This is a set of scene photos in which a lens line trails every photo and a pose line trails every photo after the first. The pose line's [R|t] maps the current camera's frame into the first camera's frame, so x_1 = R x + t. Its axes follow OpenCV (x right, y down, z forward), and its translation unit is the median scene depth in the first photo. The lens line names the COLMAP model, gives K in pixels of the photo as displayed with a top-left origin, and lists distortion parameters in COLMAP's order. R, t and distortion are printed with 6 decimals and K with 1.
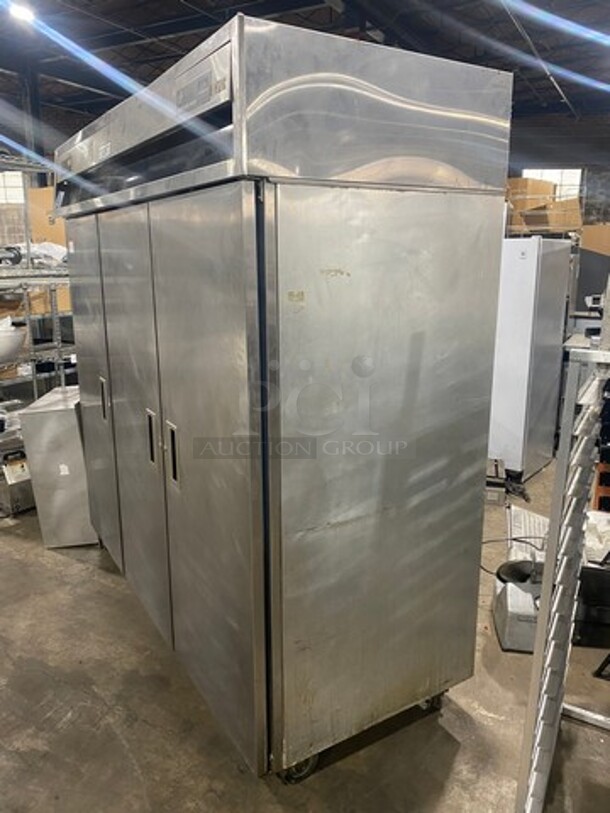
lens RADIAL K [[624.8, 0, 305.3], [0, 624.8, 404.2], [0, 0, 1]] dist [-0.012887, 0.003176]
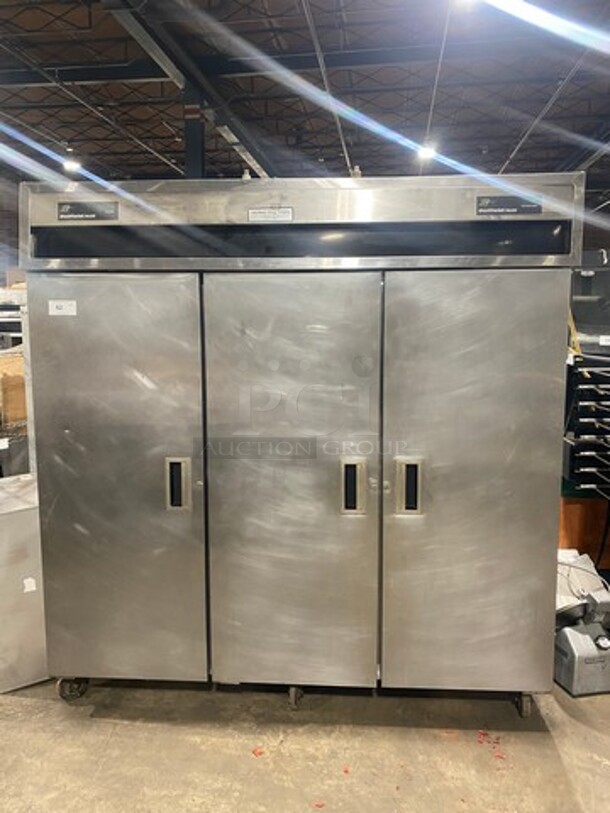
lens RADIAL K [[624.8, 0, 305.1], [0, 624.8, 409.4], [0, 0, 1]] dist [-0.012887, 0.003176]
pose [[0.932048, -0.049743, 0.358905, -0.259390], [0.088629, 0.991741, -0.092709, -0.007164], [-0.351329, 0.118218, 0.928758, 0.099845]]
